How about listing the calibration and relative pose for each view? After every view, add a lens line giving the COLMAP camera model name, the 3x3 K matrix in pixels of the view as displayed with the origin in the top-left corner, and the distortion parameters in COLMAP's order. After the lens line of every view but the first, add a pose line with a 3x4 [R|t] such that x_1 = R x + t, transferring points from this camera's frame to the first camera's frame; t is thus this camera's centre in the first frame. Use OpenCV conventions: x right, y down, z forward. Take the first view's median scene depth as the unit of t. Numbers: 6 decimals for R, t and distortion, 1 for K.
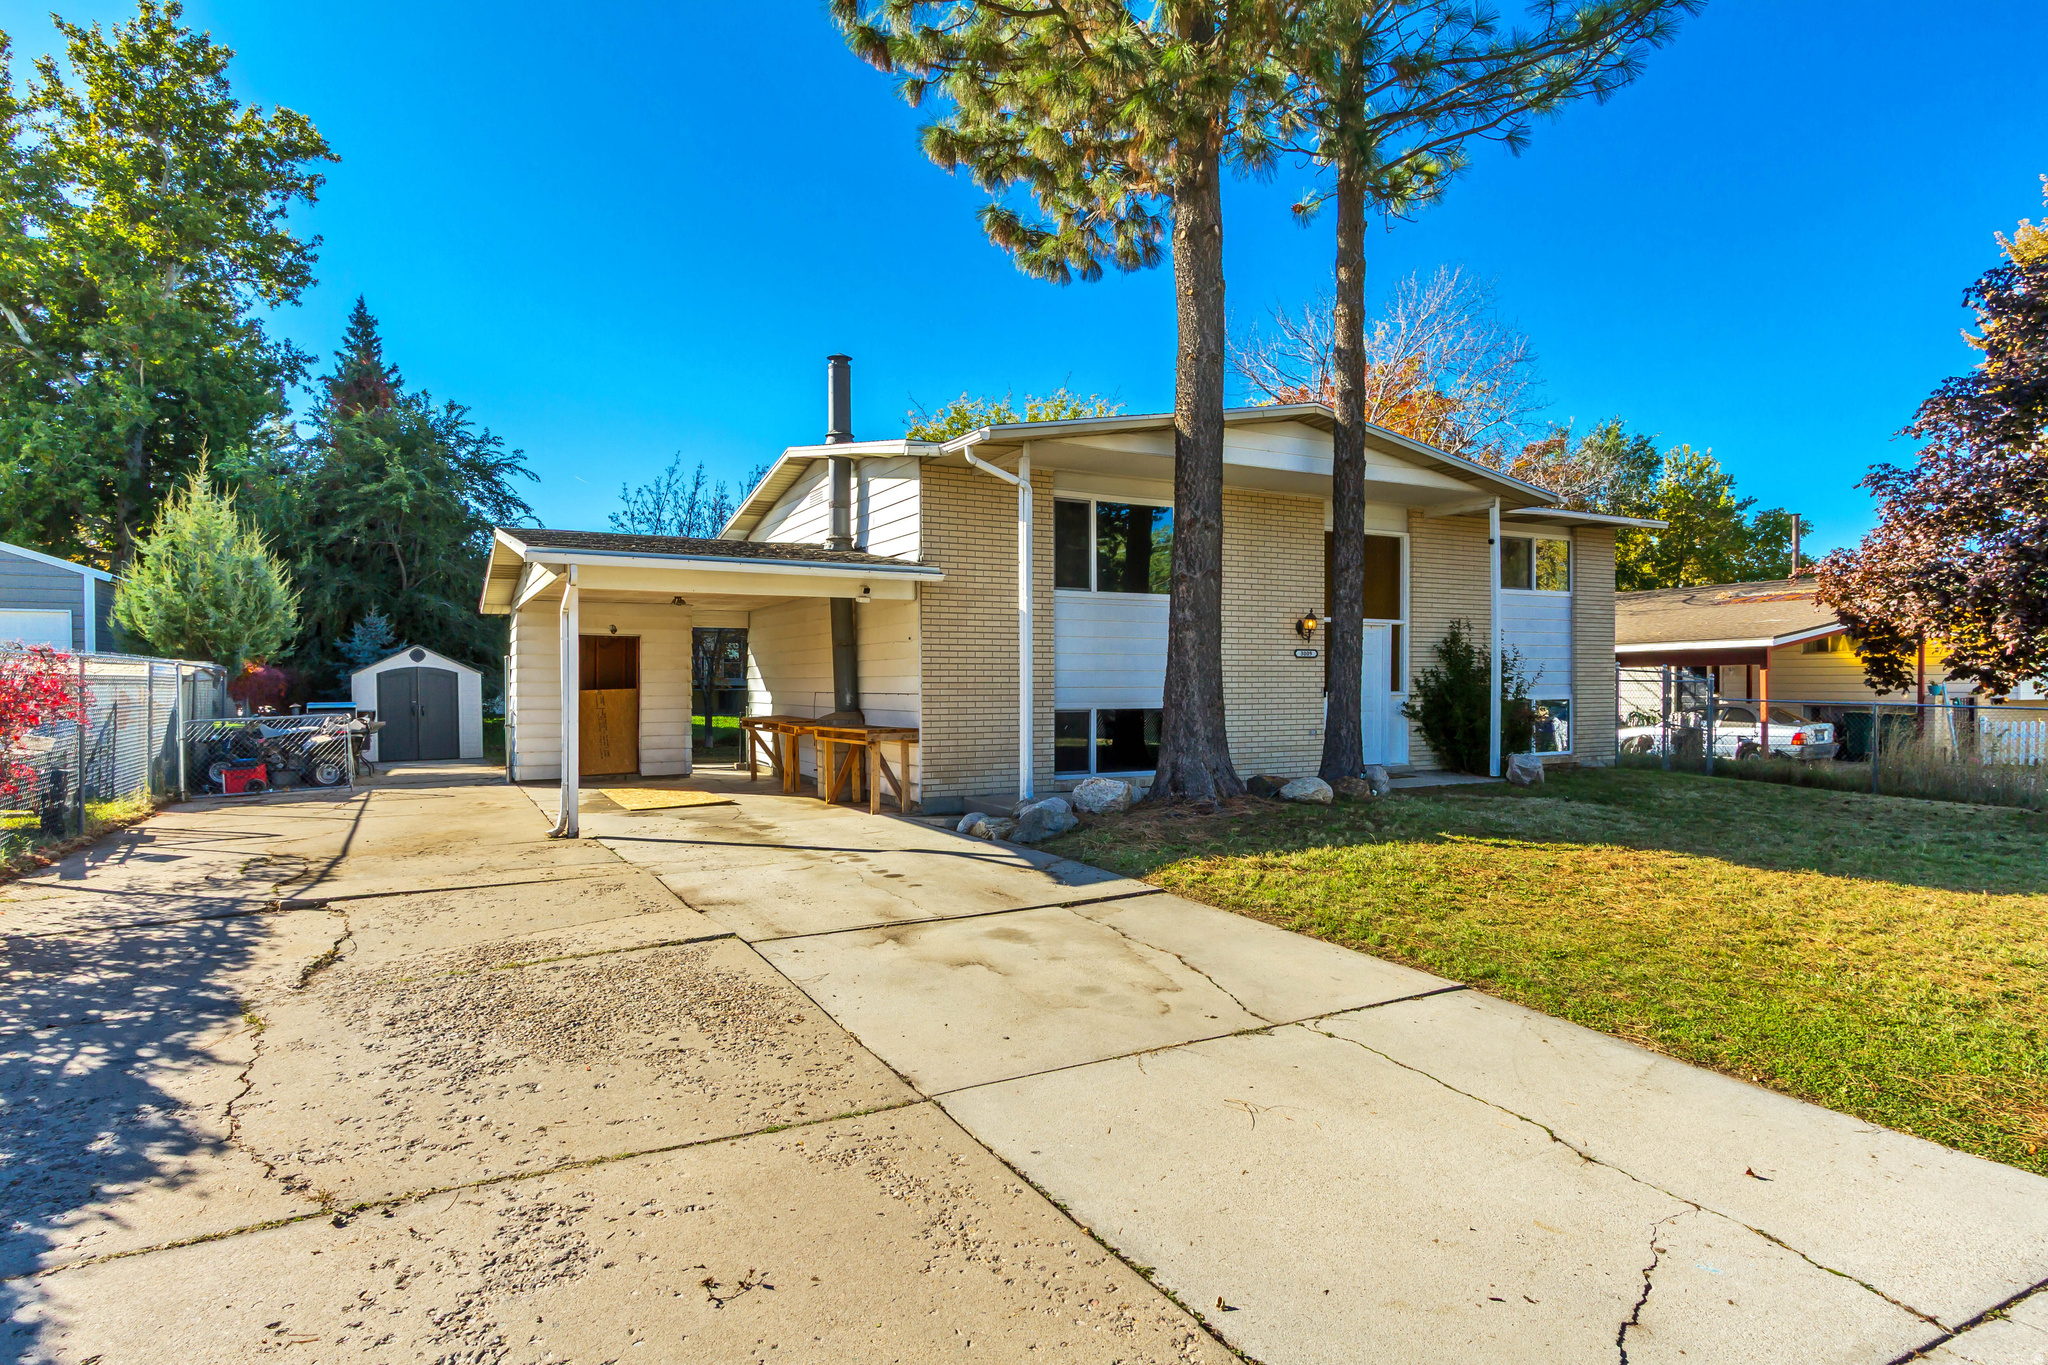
lens RADIAL K [[1118.4, 0, 1024.0], [0, 1118.4, 682.5], [0, 0, 1]] dist [0.000942, 0.001062]
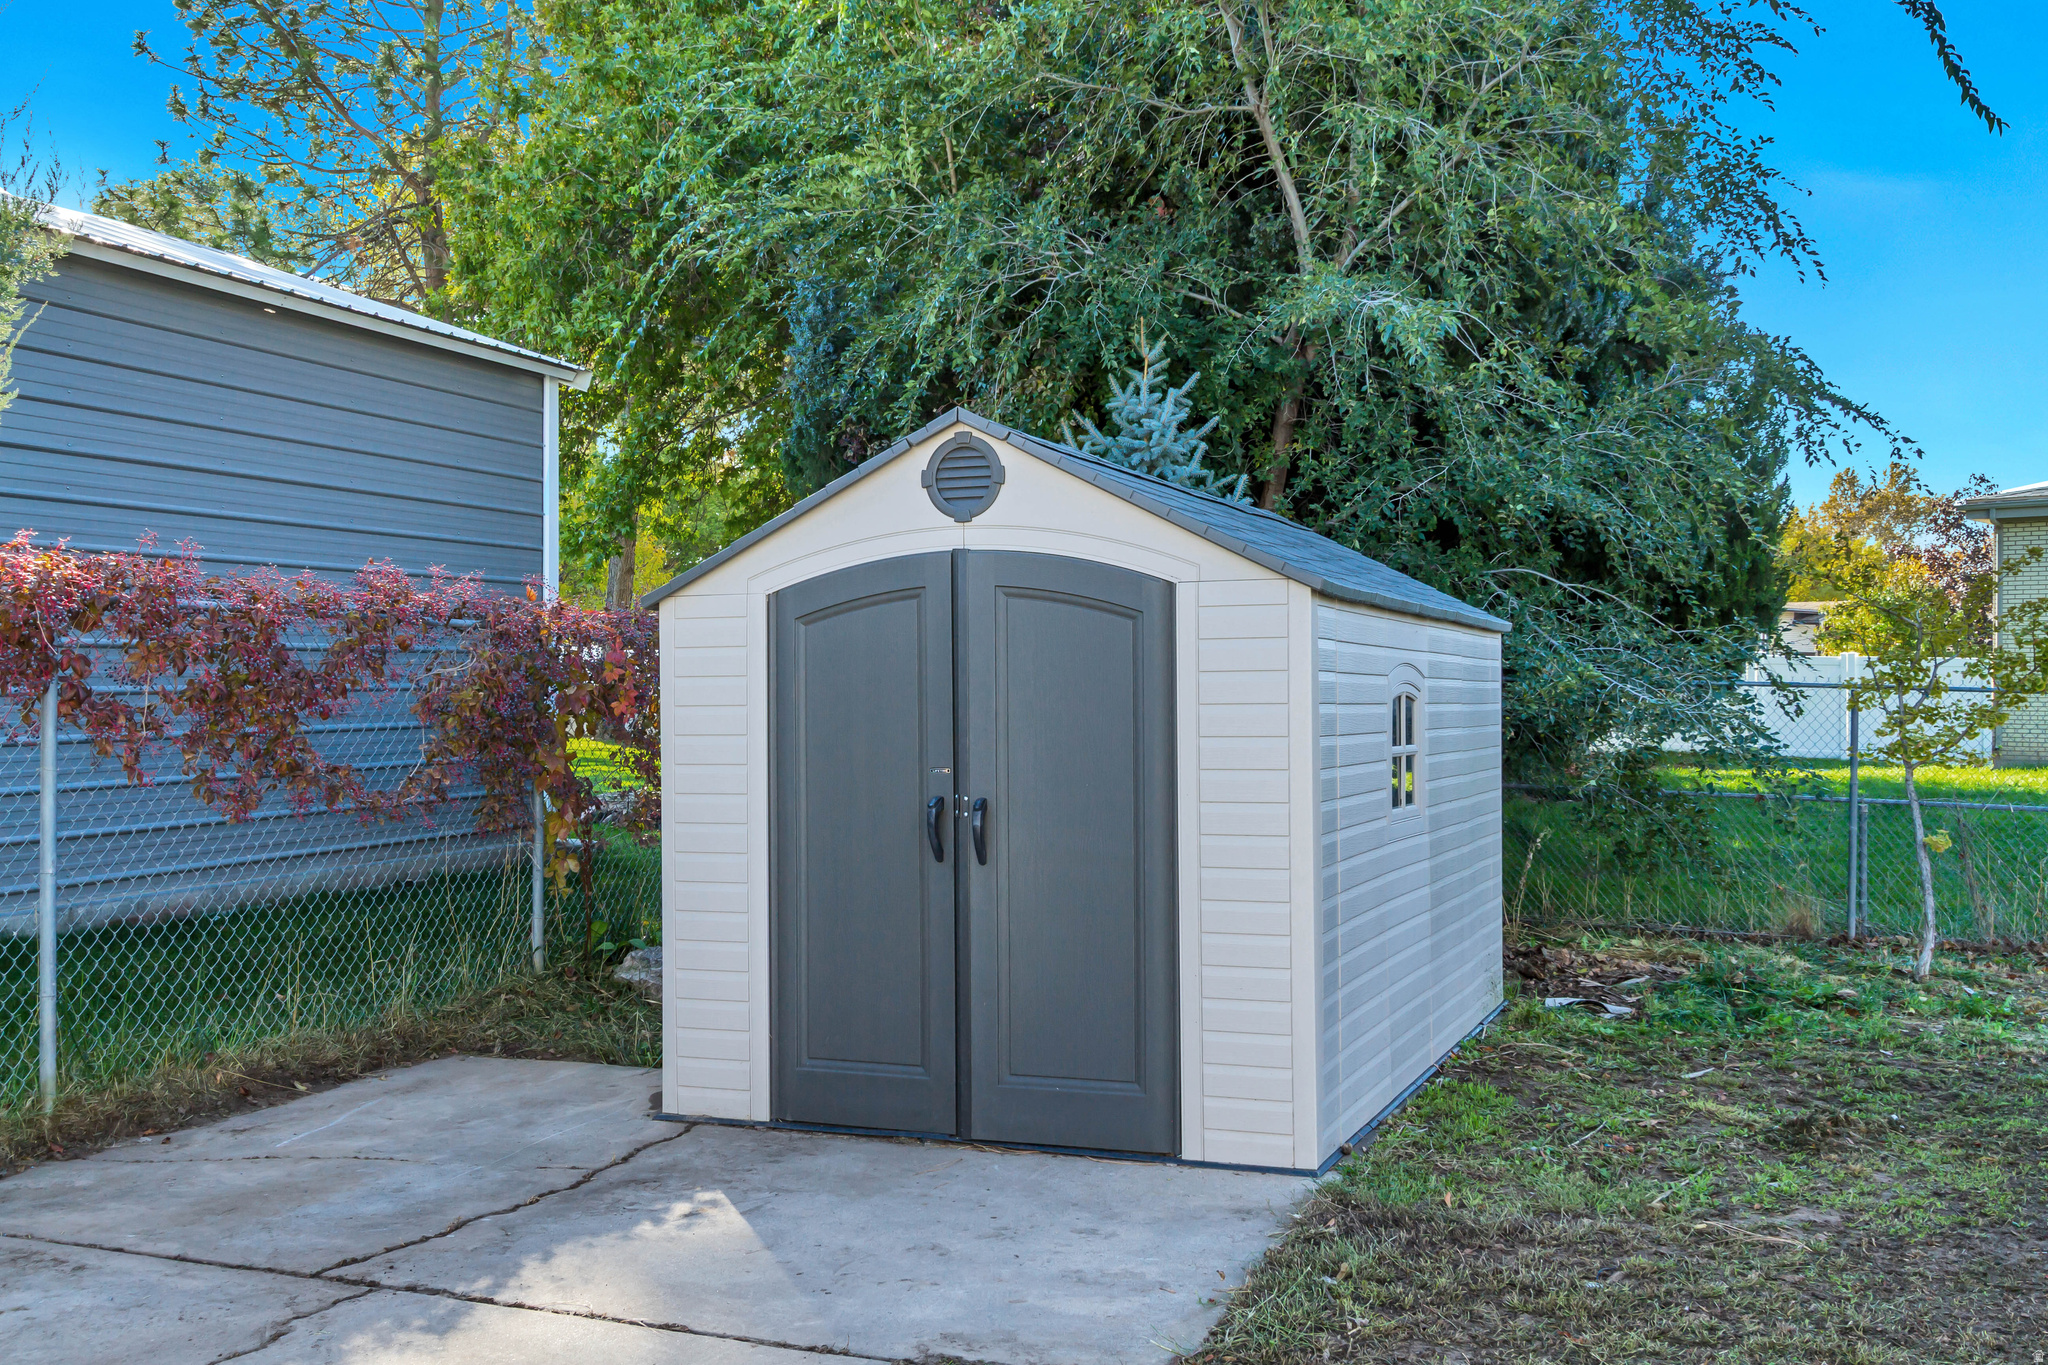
lens RADIAL K [[1988.8, 0, 1024.0], [0, 1988.8, 682.5], [0, 0, 1]] dist [-0.000086, -0.000065]
pose [[0.633682, -0.010435, -0.773523, -0.518530], [0.003632, 0.999938, -0.010514, 0.012382], [0.773585, 0.003853, 0.633681, 1.346722]]
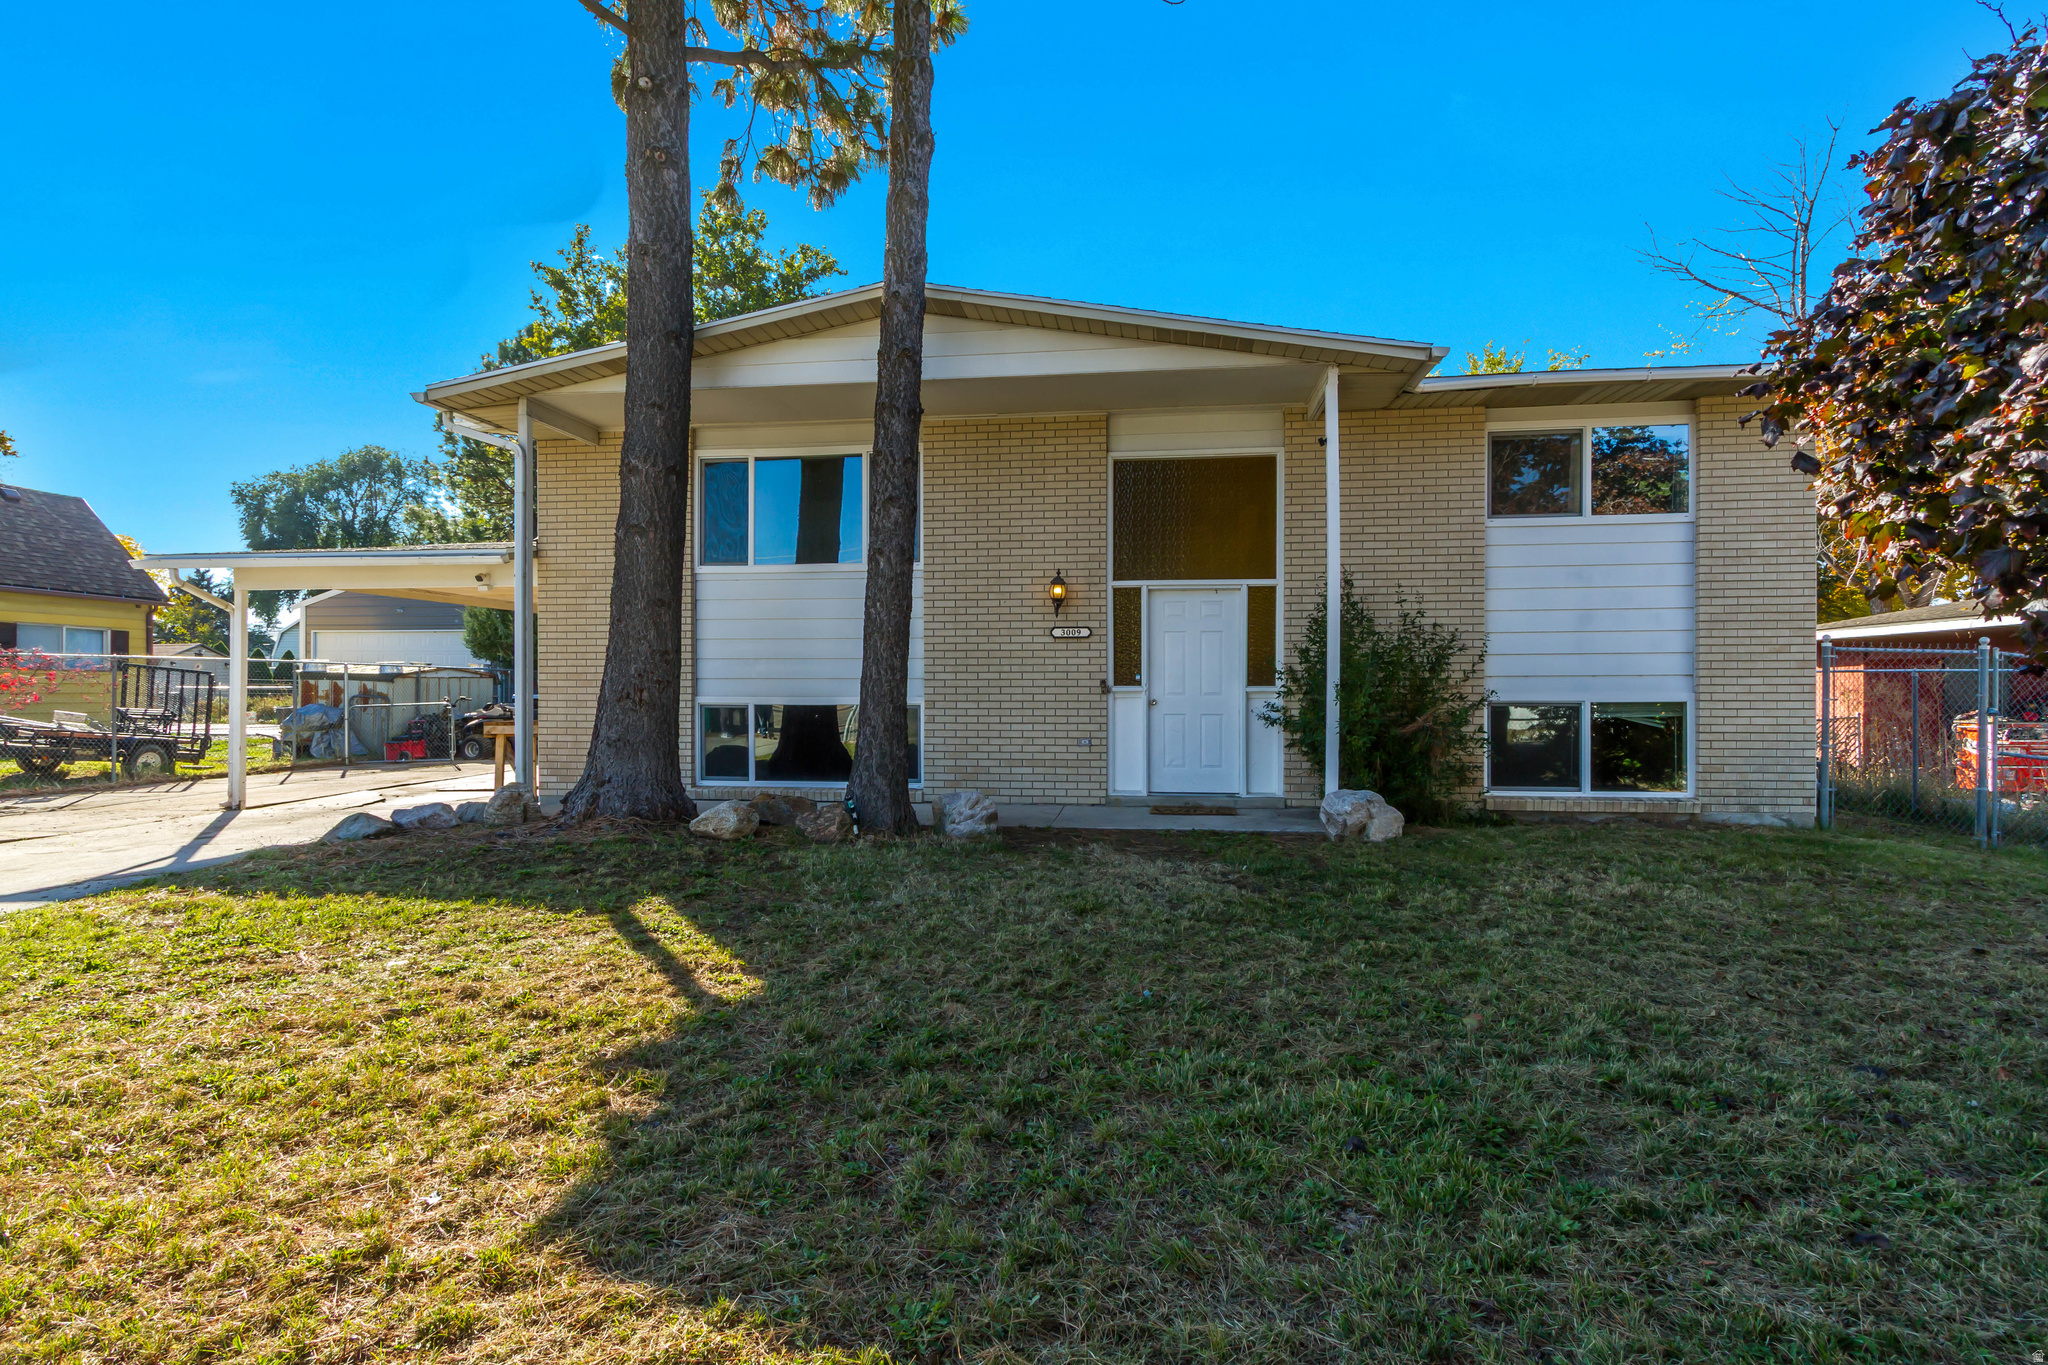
lens RADIAL K [[1026.0, 0, 1024.0], [0, 1026.0, 682.5], [0, 0, 1]] dist [0.006587, -0.000145]
pose [[0.809926, -0.001175, -0.586531, 0.705950], [-0.001417, 0.999991, -0.003960, 0.010329], [0.586531, 0.004038, 0.809917, 0.512993]]
